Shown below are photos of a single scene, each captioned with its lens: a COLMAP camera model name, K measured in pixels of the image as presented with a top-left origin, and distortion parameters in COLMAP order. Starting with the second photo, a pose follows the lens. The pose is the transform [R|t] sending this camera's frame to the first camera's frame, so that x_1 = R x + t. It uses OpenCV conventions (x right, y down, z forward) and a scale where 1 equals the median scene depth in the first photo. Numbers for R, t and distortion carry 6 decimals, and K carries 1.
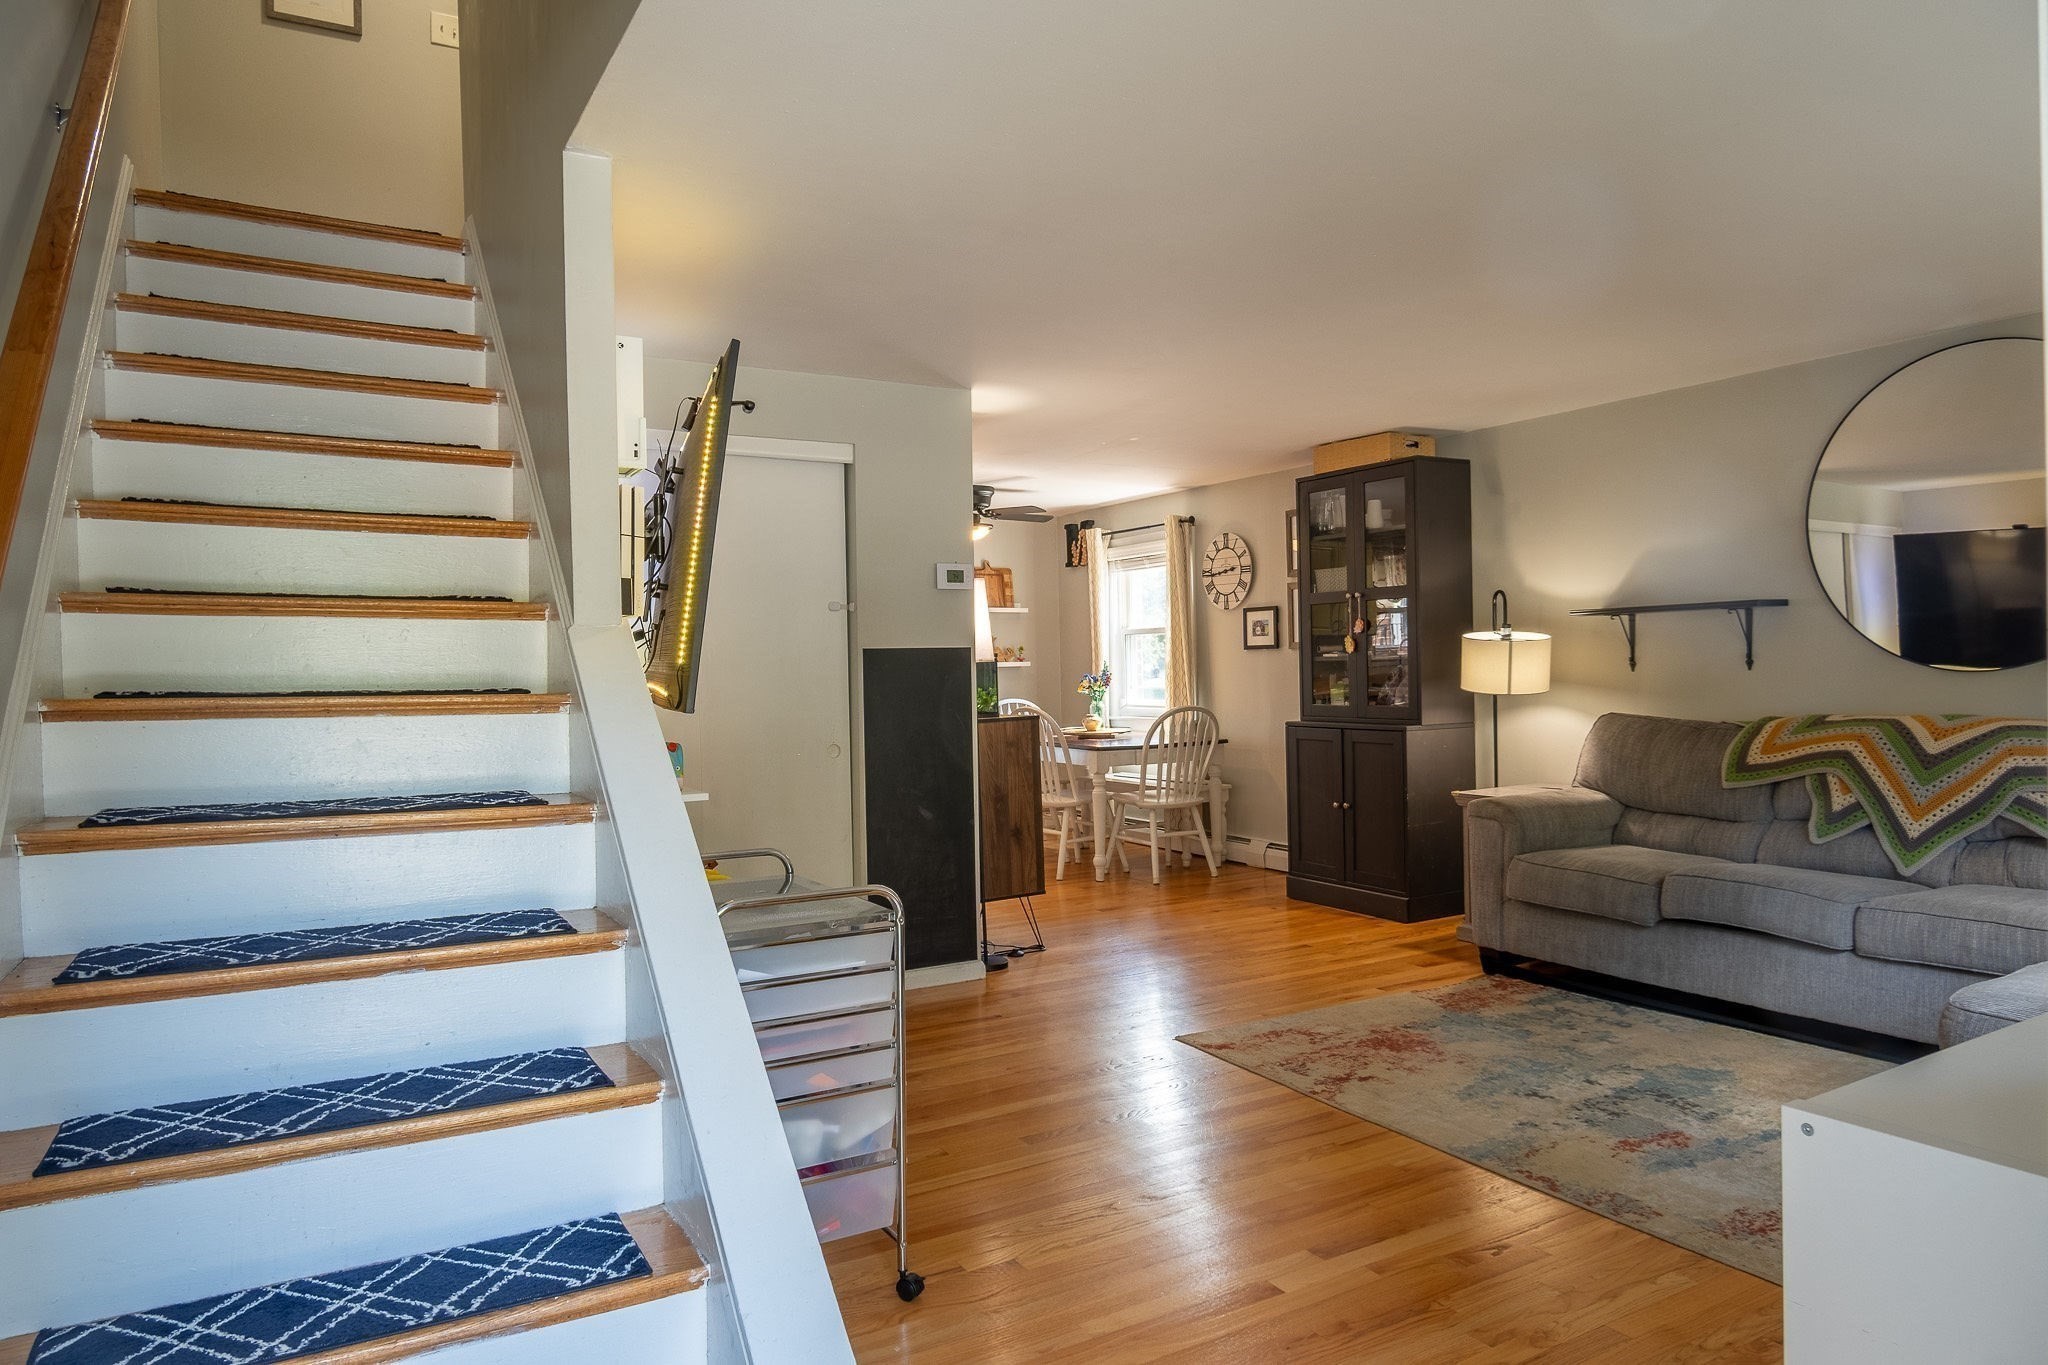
lens RADIAL K [[1283.9, 0, 1024.6], [0, 1283.9, 676.8], [0, 0, 1]] dist [-0.011476, -0.000854]
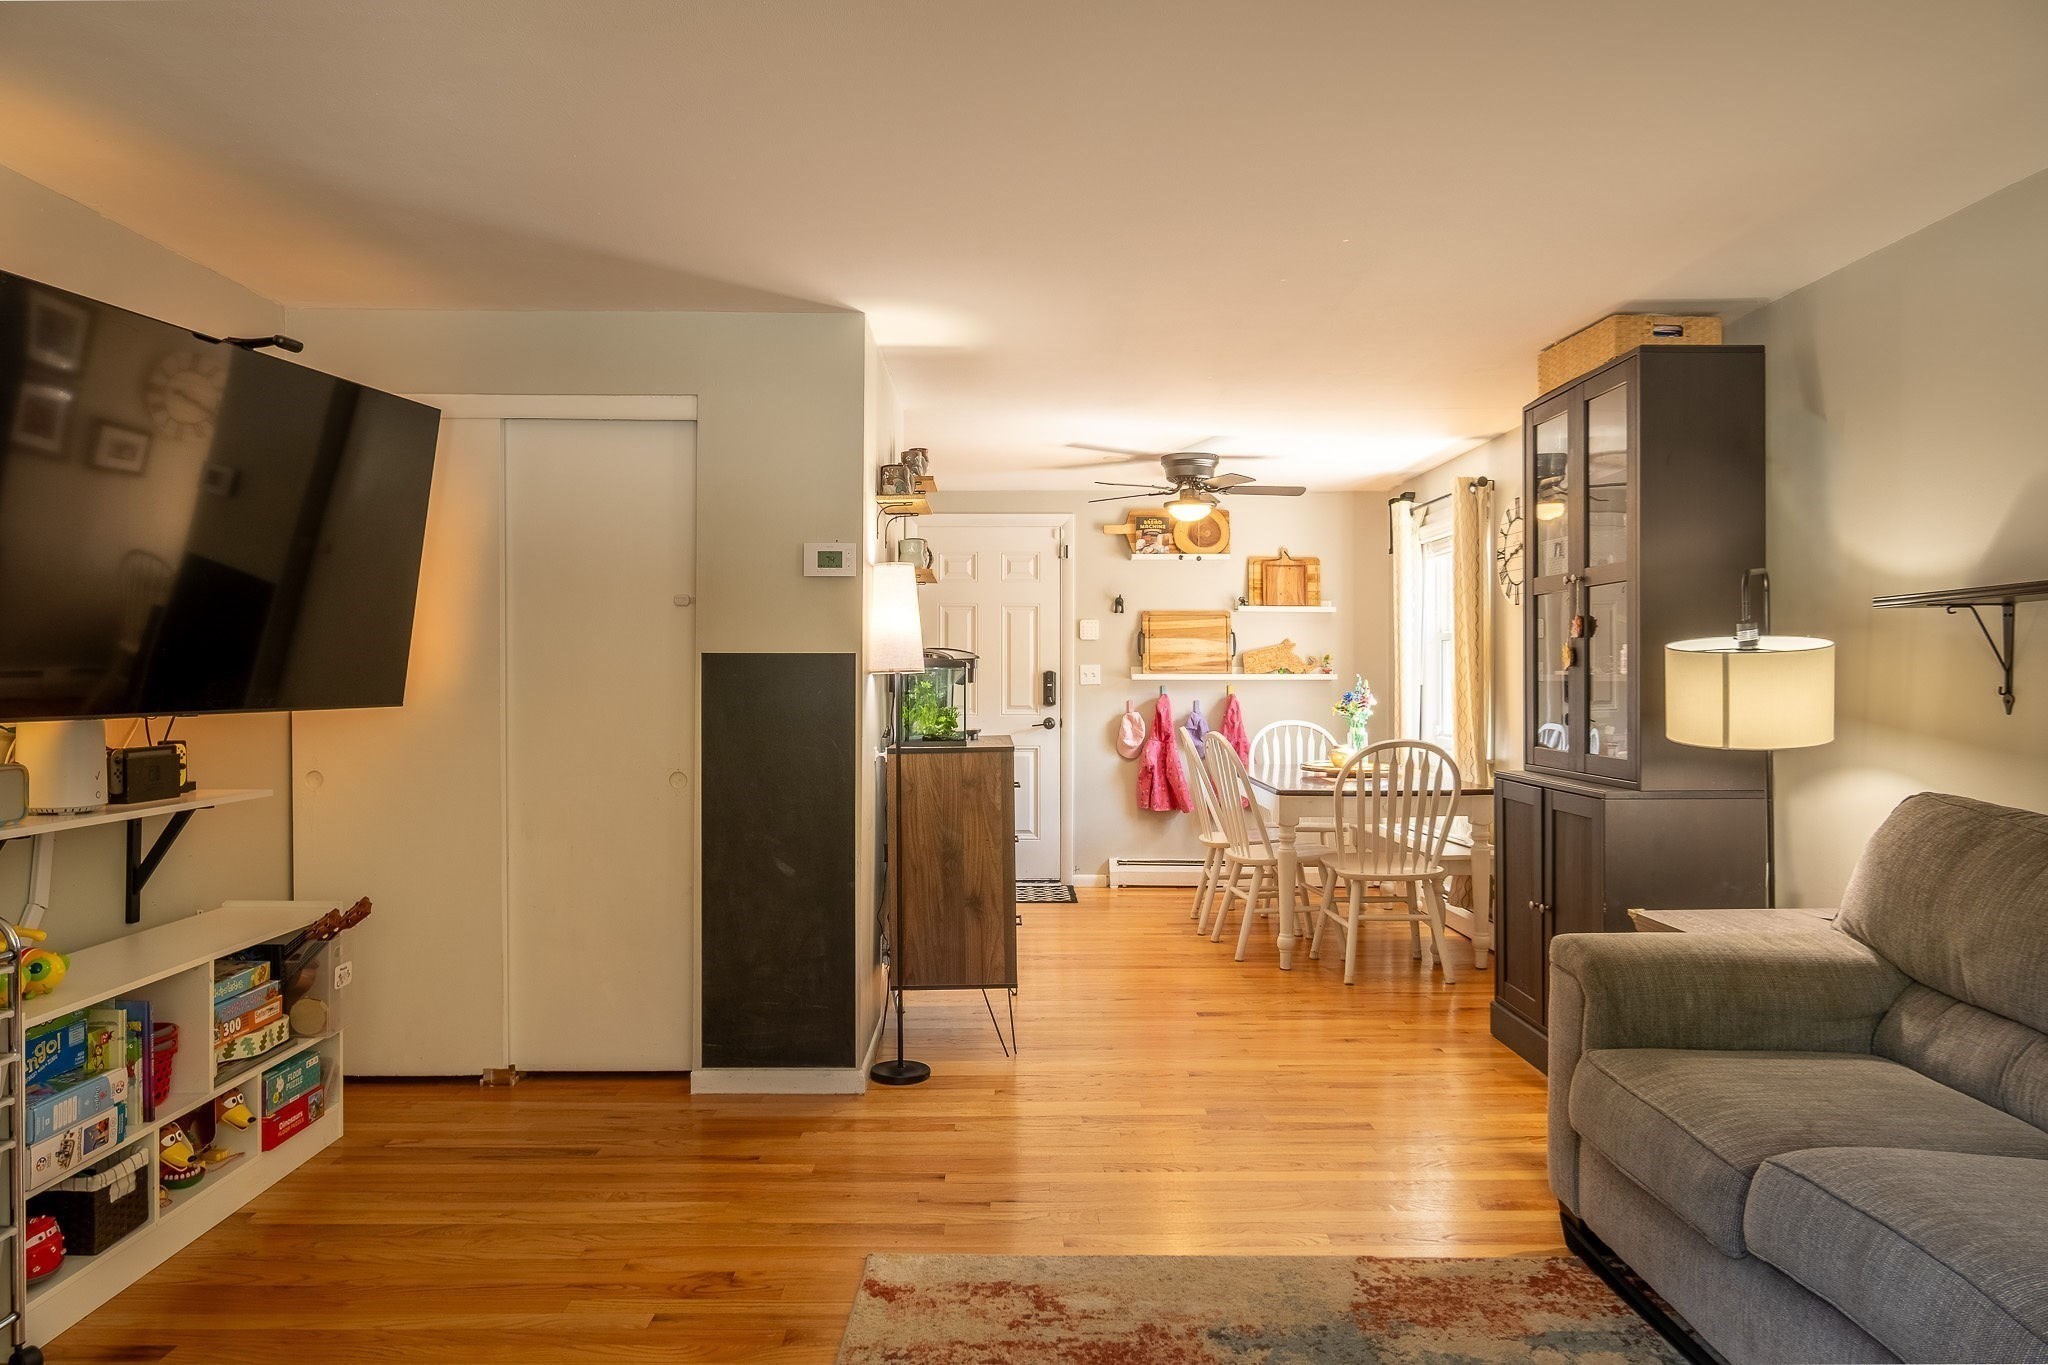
lens RADIAL K [[1283.9, 0, 1014.2], [0, 1283.9, 678.9], [0, 0, 1]] dist [-0.011476, -0.000854]
pose [[0.870020, 0.019810, -0.492618, 0.417721], [-0.021606, 0.999764, 0.002045, -0.011526], [0.492543, 0.008864, 0.870243, 0.394467]]
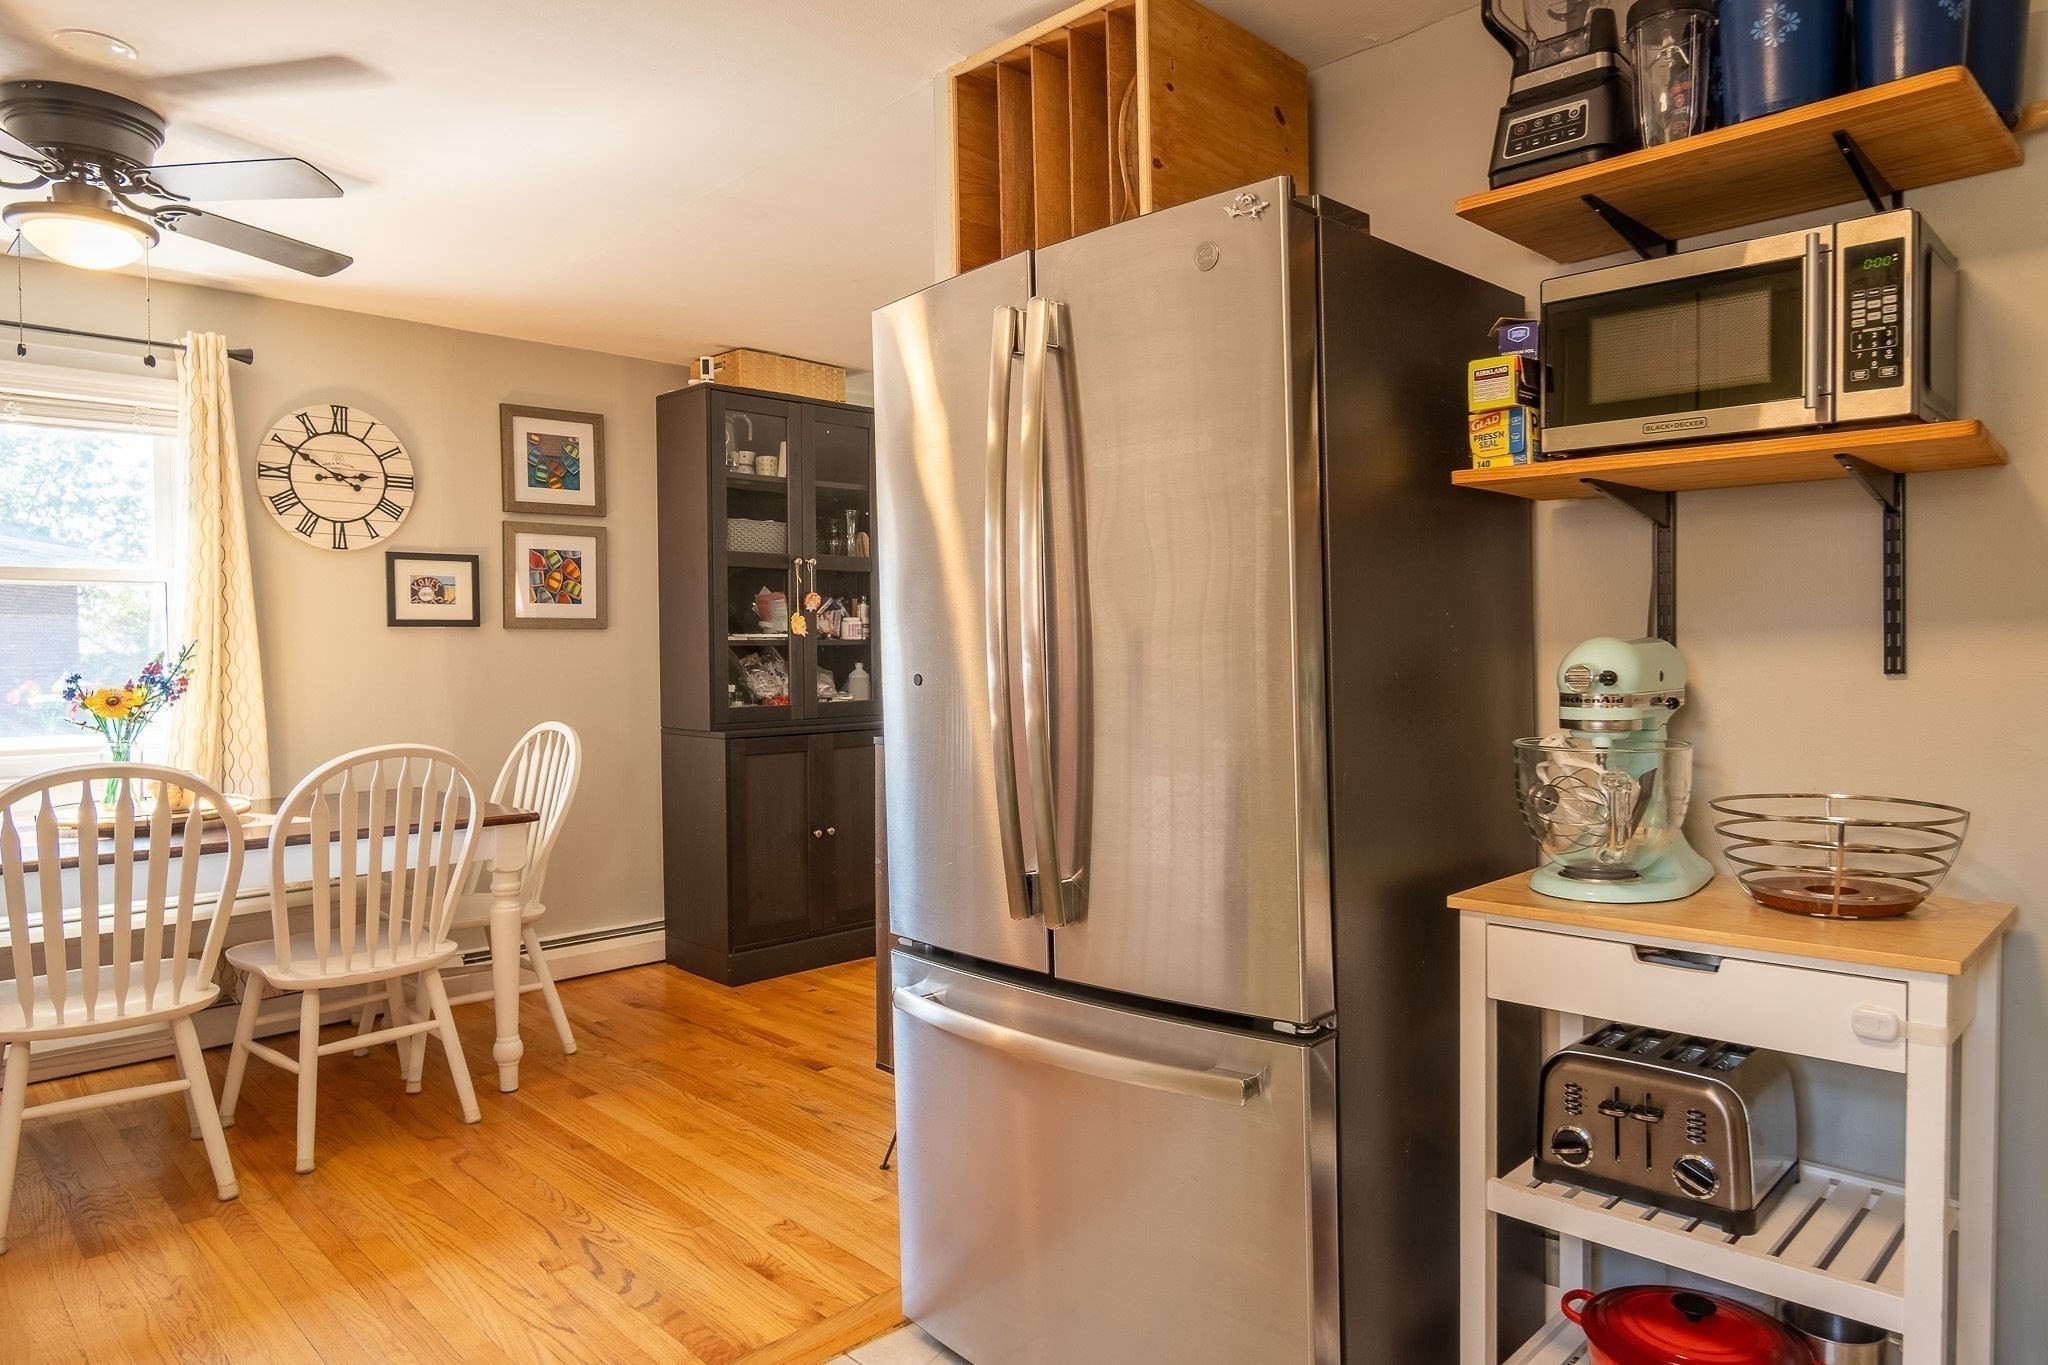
lens RADIAL K [[1283.9, 0, 1025.0], [0, 1283.9, 680.8], [0, 0, 1]] dist [-0.011476, -0.000854]
pose [[-0.265170, -0.005843, 0.964184, -0.677355], [0.021443, 0.999699, 0.011956, 0.002605], [-0.963963, 0.023845, -0.264965, 1.369684]]
